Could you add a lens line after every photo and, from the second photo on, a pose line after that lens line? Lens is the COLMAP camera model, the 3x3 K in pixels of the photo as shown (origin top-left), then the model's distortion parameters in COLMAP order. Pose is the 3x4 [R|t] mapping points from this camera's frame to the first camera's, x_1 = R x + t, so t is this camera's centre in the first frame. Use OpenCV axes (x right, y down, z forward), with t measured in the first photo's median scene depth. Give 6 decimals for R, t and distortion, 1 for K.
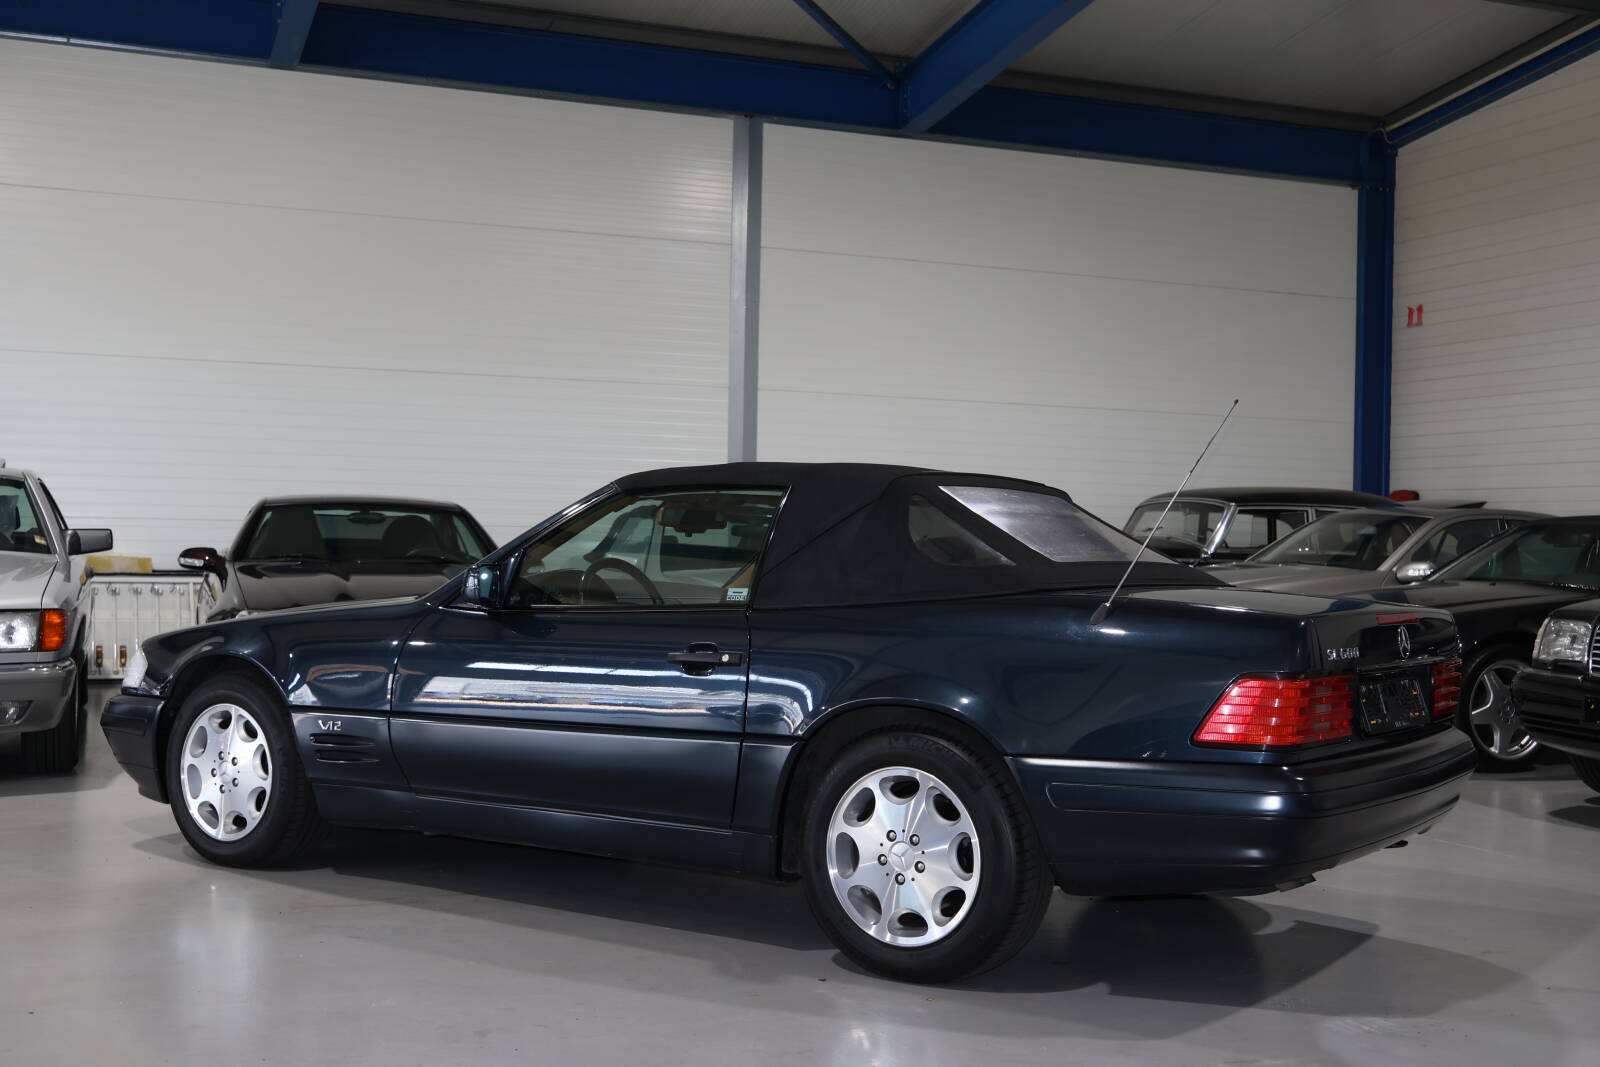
lens RADIAL K [[1981.3, 0, 800.1], [0, 1981.3, 539.9], [0, 0, 1]] dist [0.011816, 0.000000]
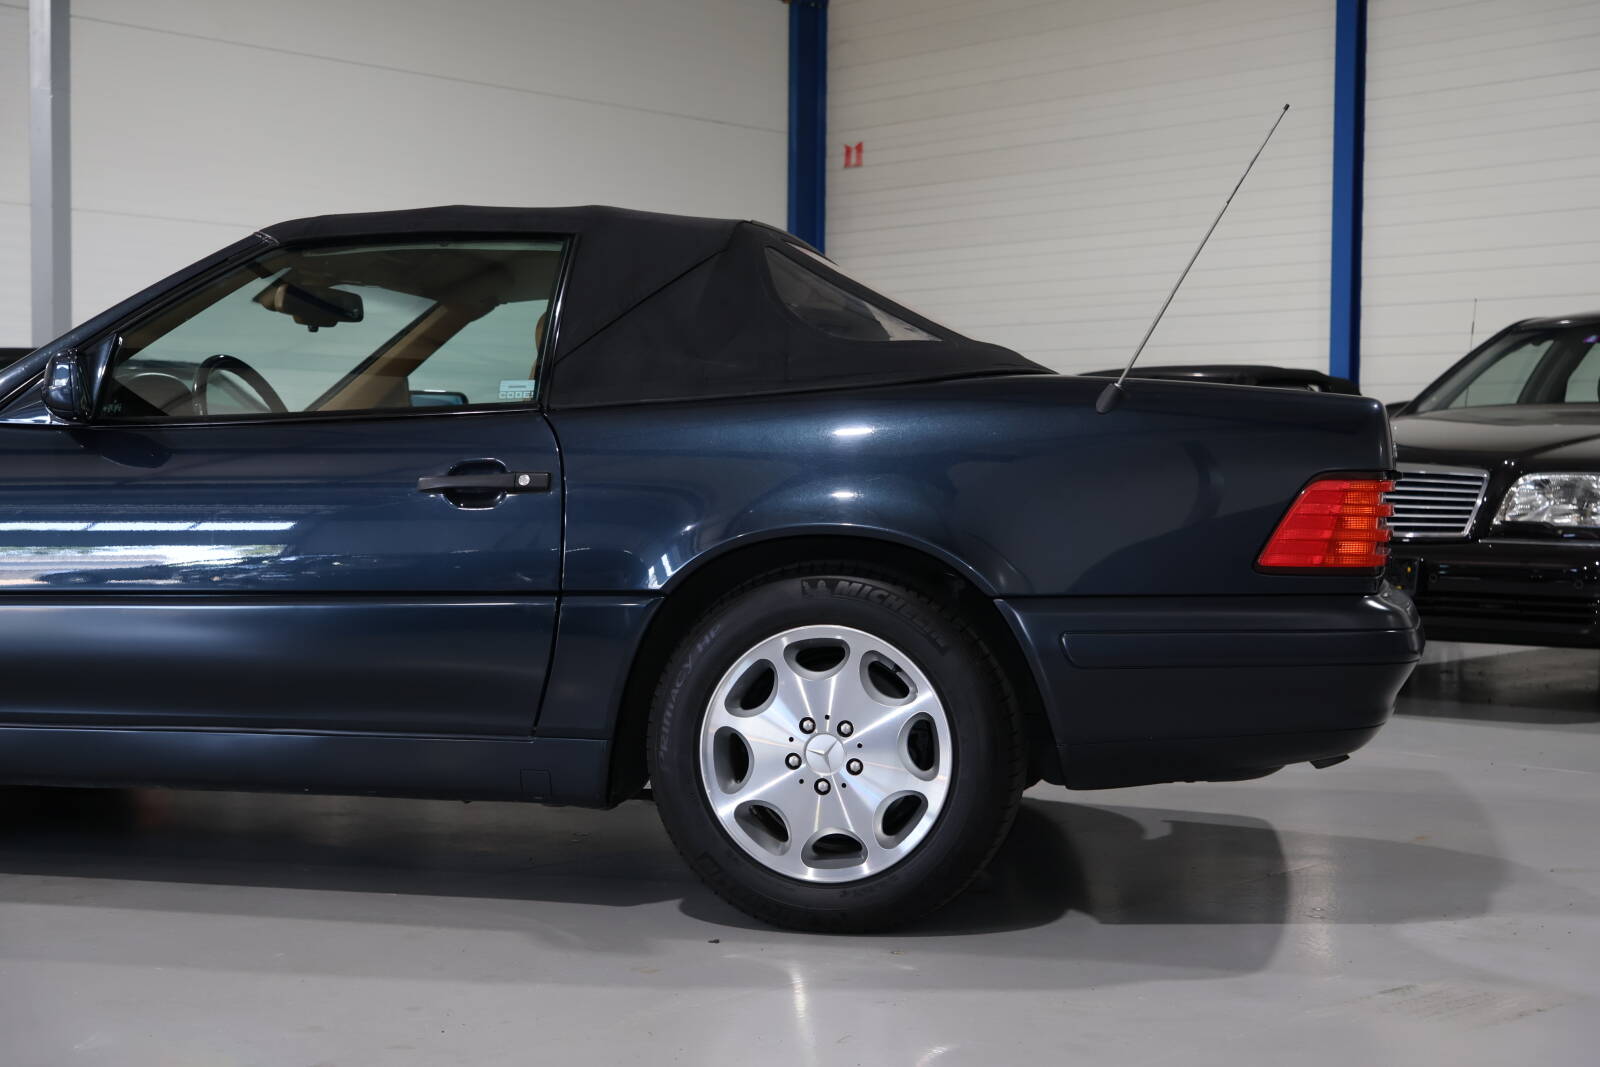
lens RADIAL K [[2234.7, 0, 798.0], [0, 2234.7, 524.4], [0, 0, 1]] dist [0.024080, 0.000000]
pose [[0.920977, -0.018946, 0.389156, -0.257619], [0.008944, 0.999582, 0.027498, 0.057178], [-0.389515, -0.021844, 0.920761, 0.281387]]
